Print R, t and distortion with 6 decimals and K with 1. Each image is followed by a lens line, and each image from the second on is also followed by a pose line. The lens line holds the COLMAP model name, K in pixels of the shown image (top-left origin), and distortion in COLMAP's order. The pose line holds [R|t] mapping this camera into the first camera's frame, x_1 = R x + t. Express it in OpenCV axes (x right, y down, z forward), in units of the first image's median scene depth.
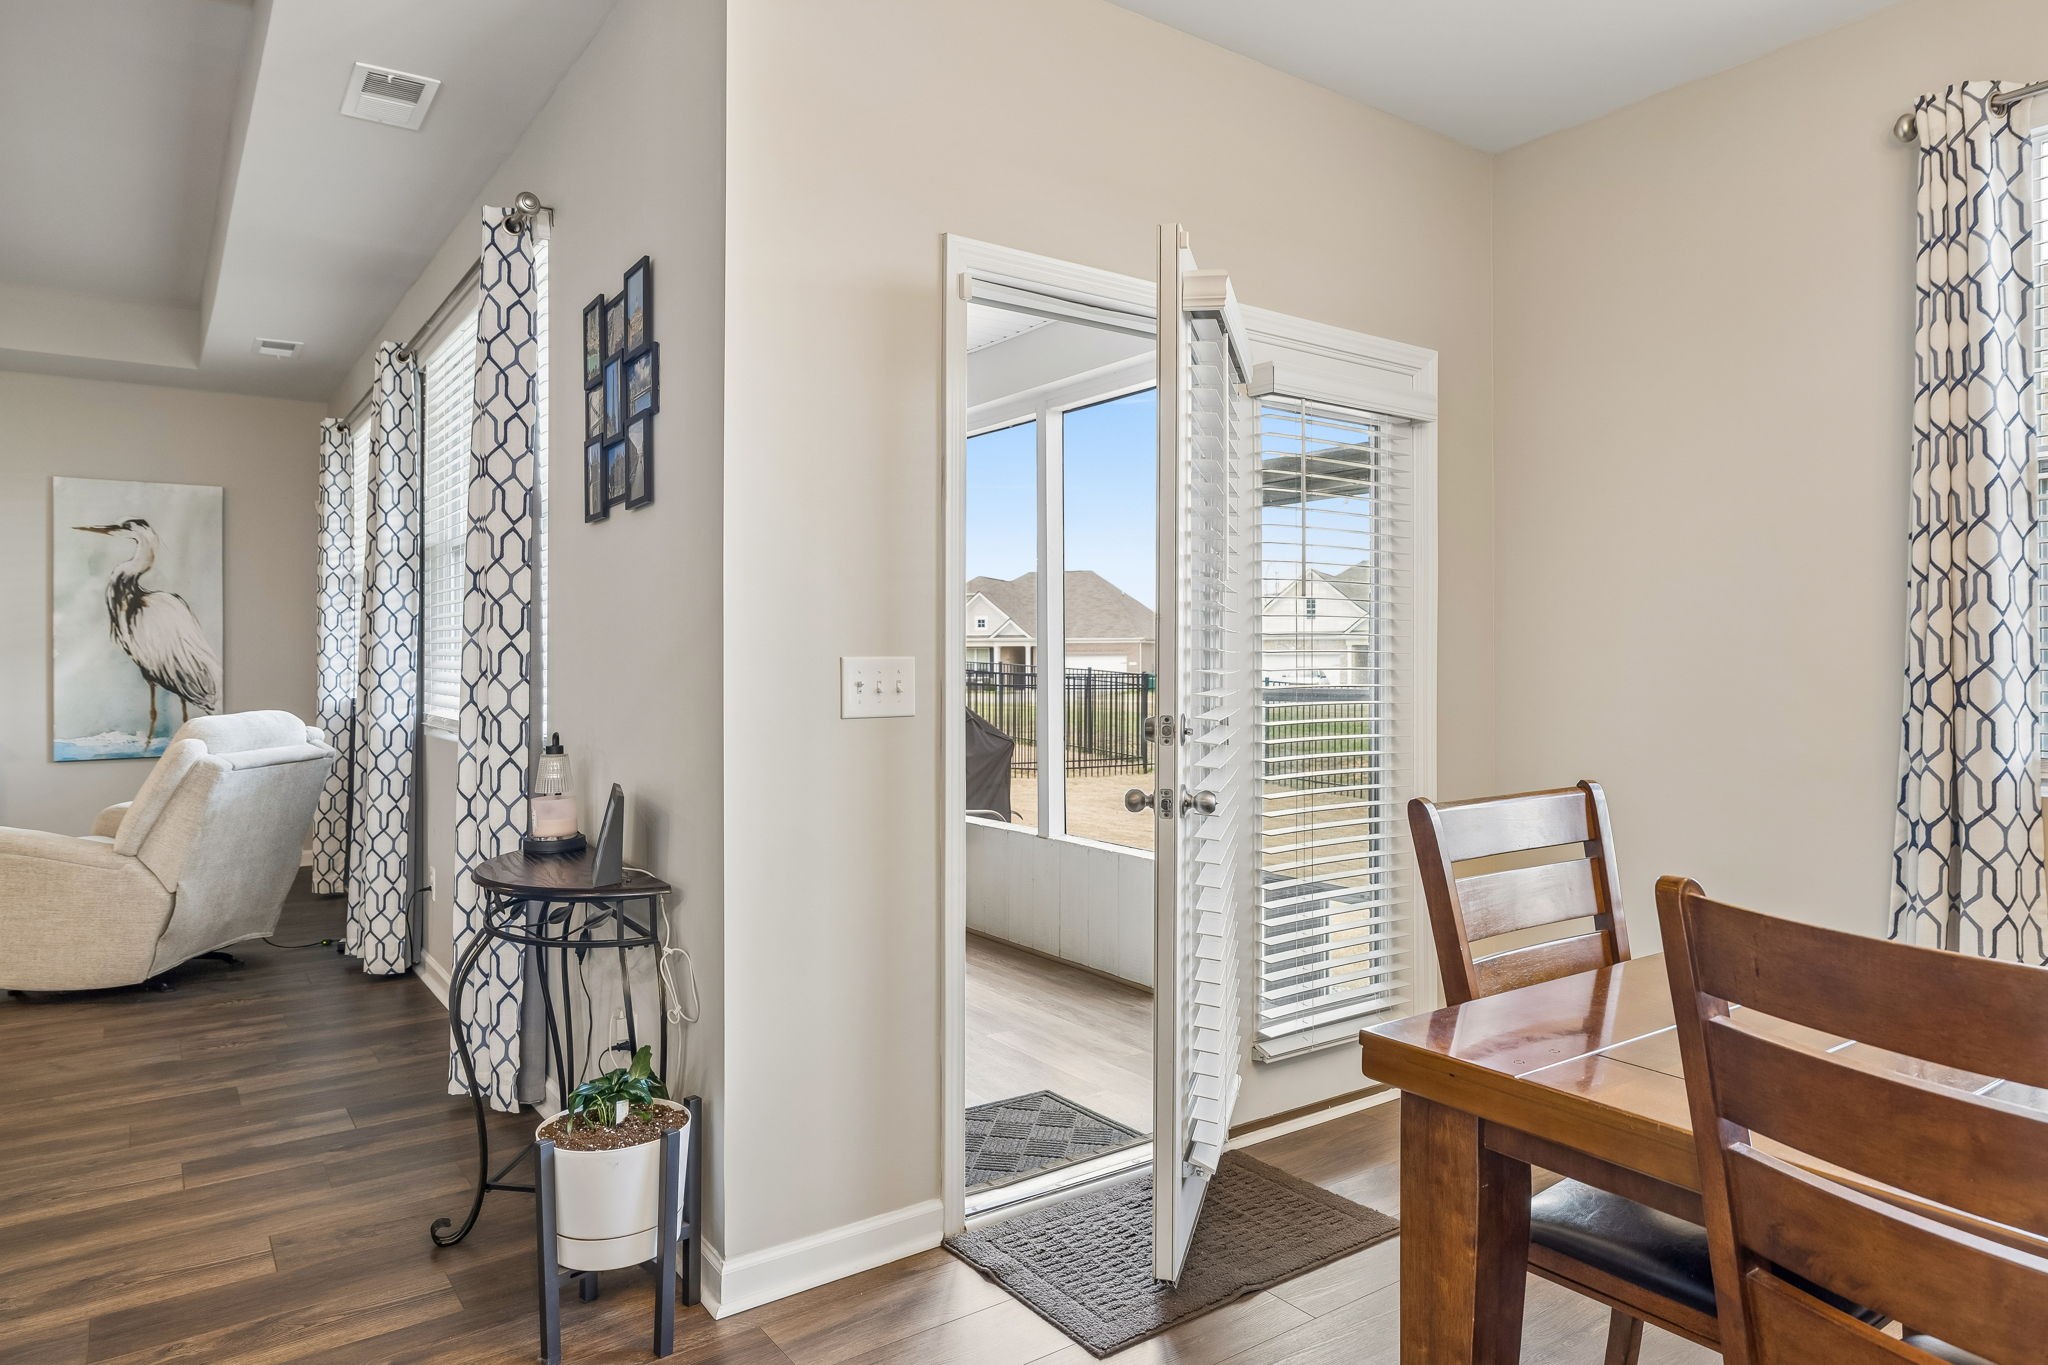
lens RADIAL K [[1234.5, 0, 1022.2], [0, 1234.5, 650.9], [0, 0, 1]] dist [-0.003848, -0.001934]
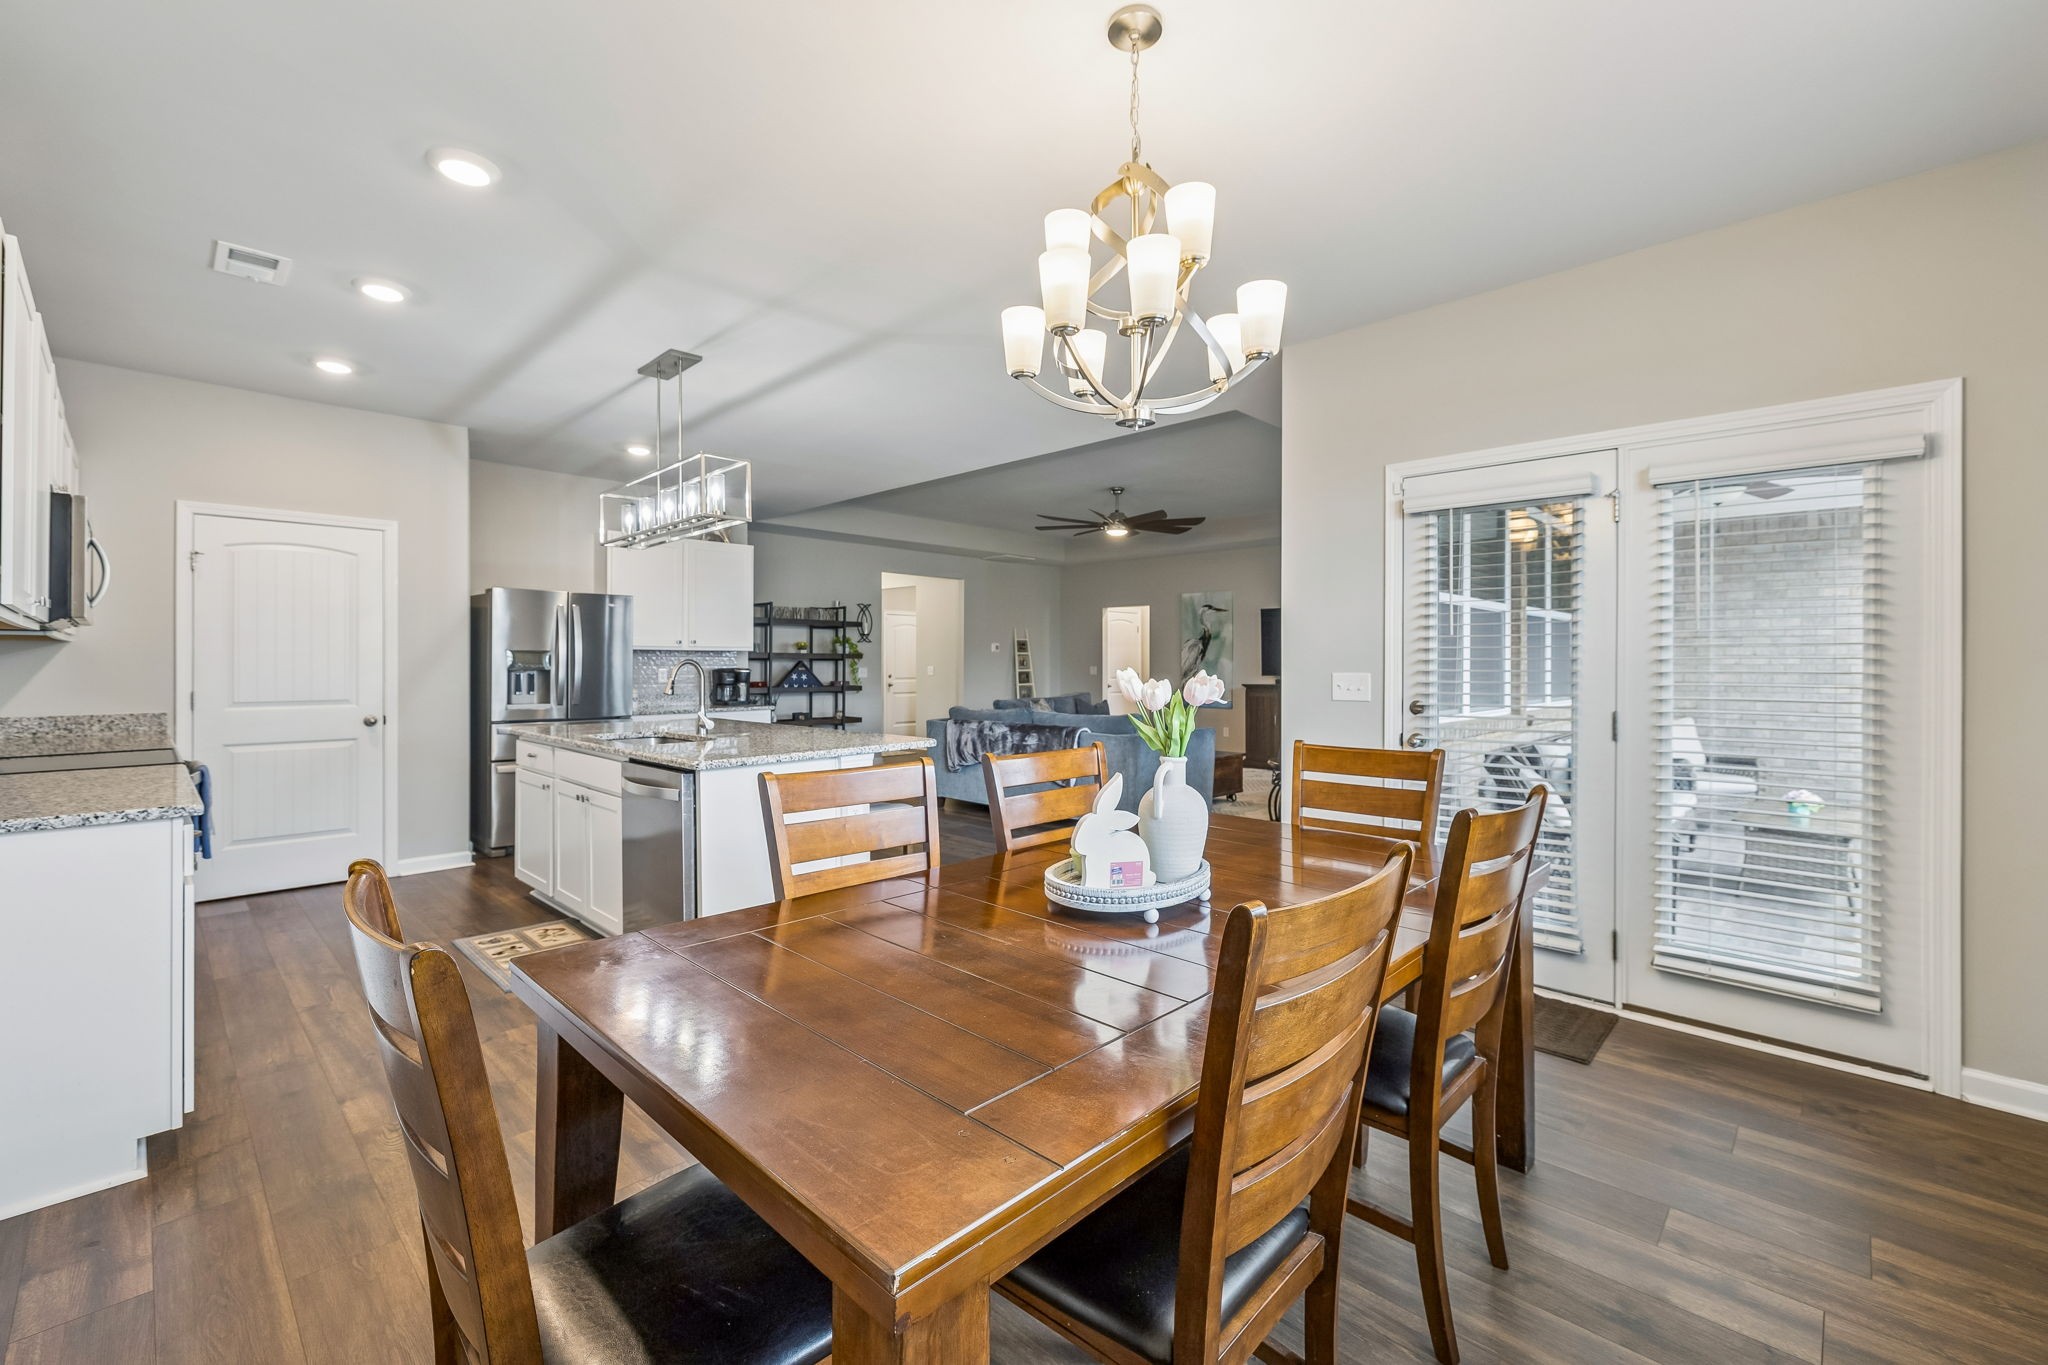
lens RADIAL K [[868.3, 0, 1021.8], [0, 868.3, 663.8], [0, 0, 1]] dist [-0.001308, -0.000175]
pose [[0.178227, 0.001513, -0.983988, 0.916162], [0.007792, 0.999965, 0.002948, -0.014901], [0.983958, -0.008192, 0.178209, 0.112993]]
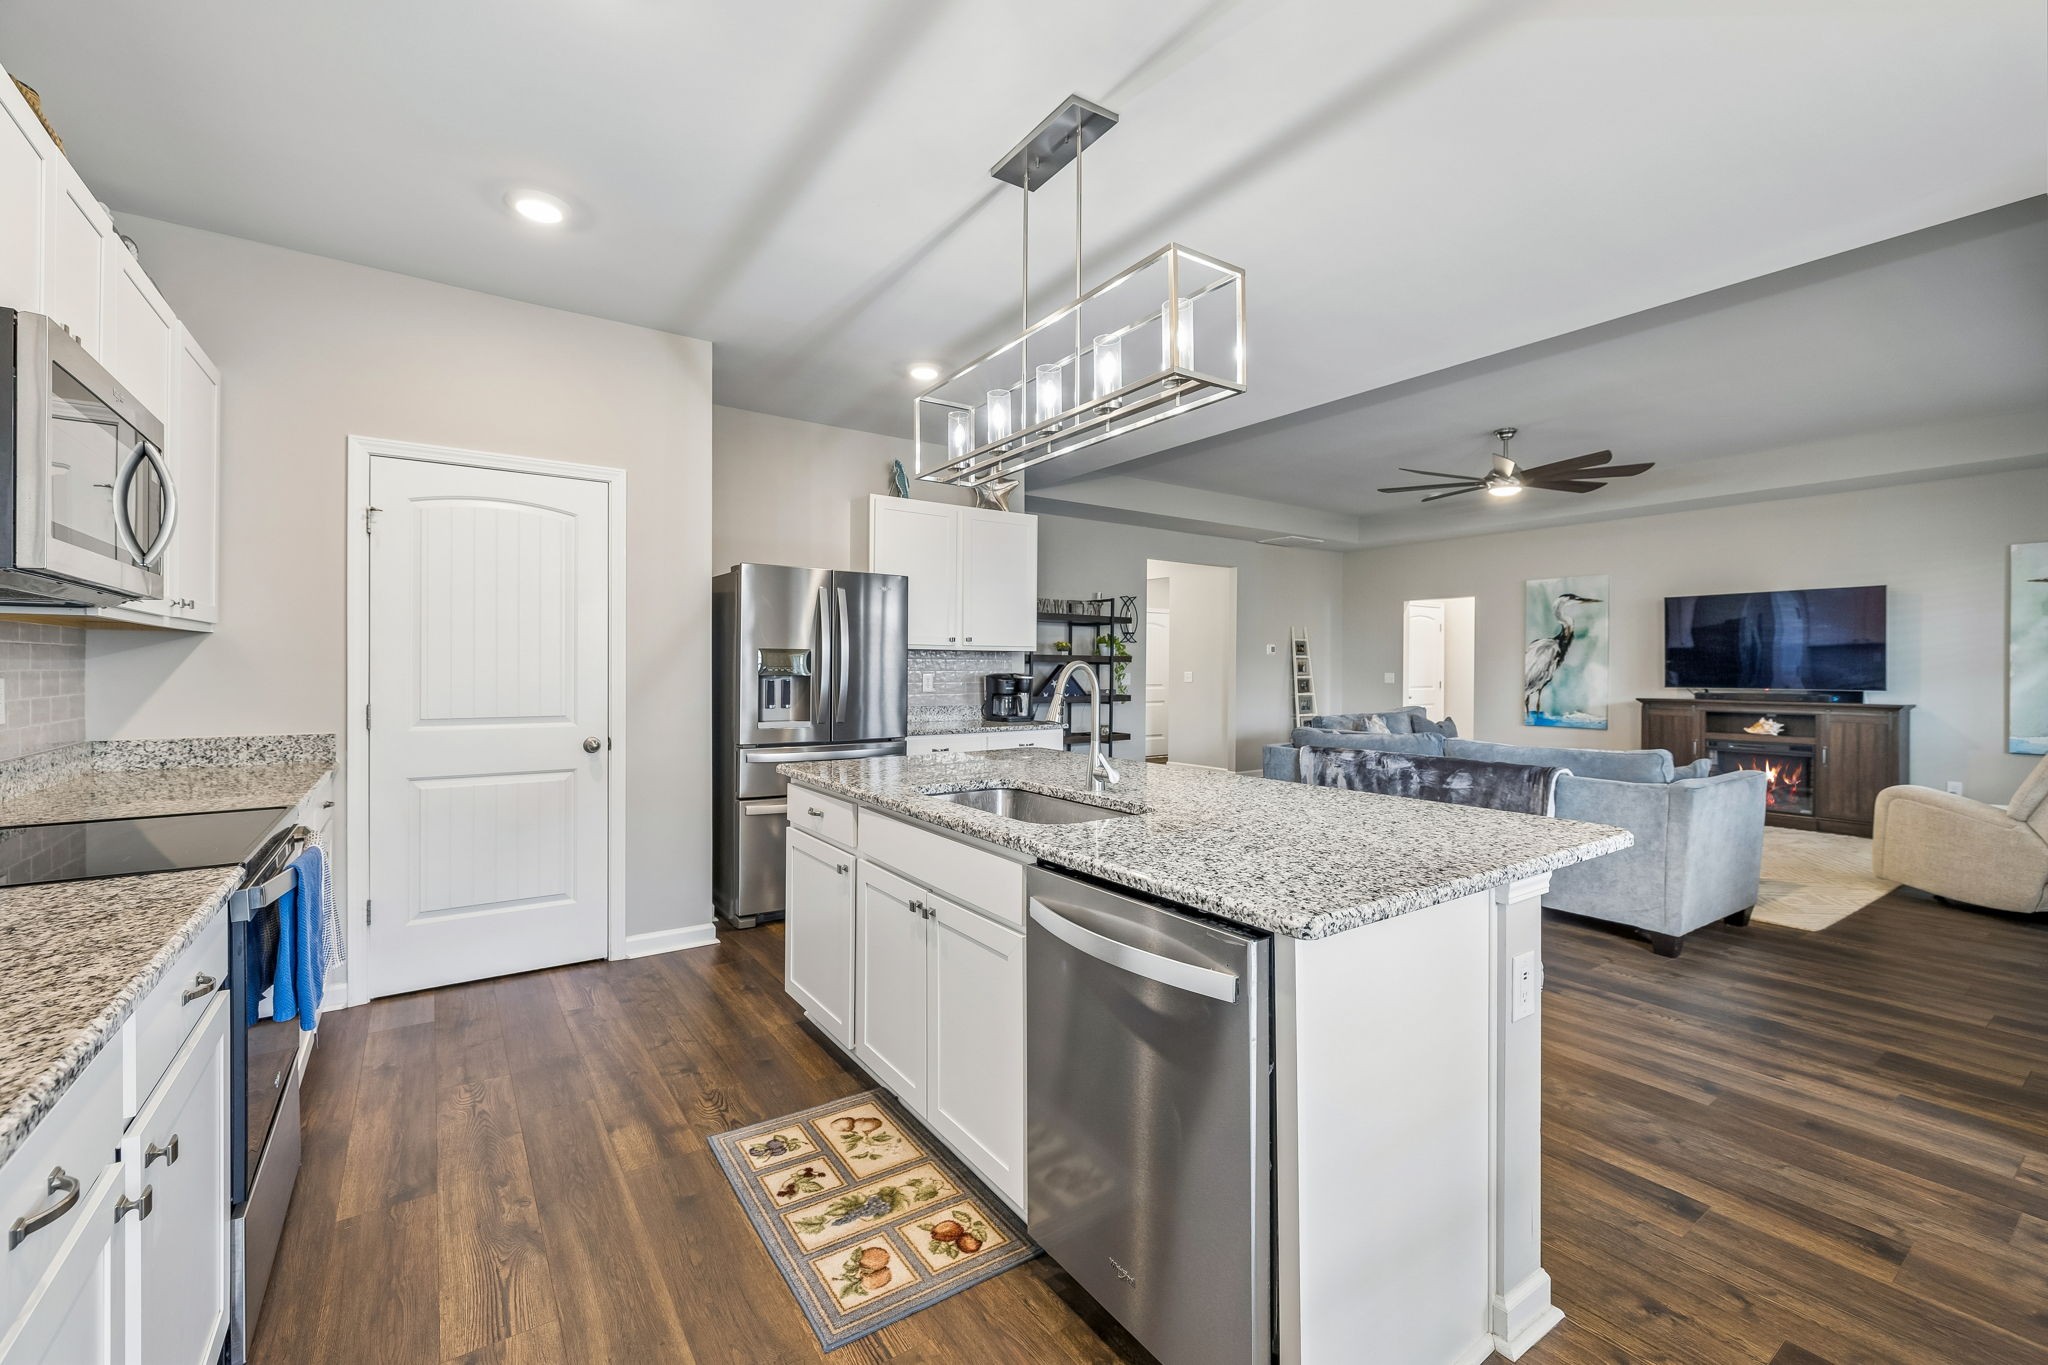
lens RADIAL K [[857.6, 0, 1021.8], [0, 857.6, 672.8], [0, 0, 1]] dist [0.000553, -0.000769]
pose [[-0.010202, 0.007949, -0.999916, 0.331224], [0.002915, 0.999964, 0.007920, -0.018029], [0.999944, -0.002834, -0.010225, -0.167417]]
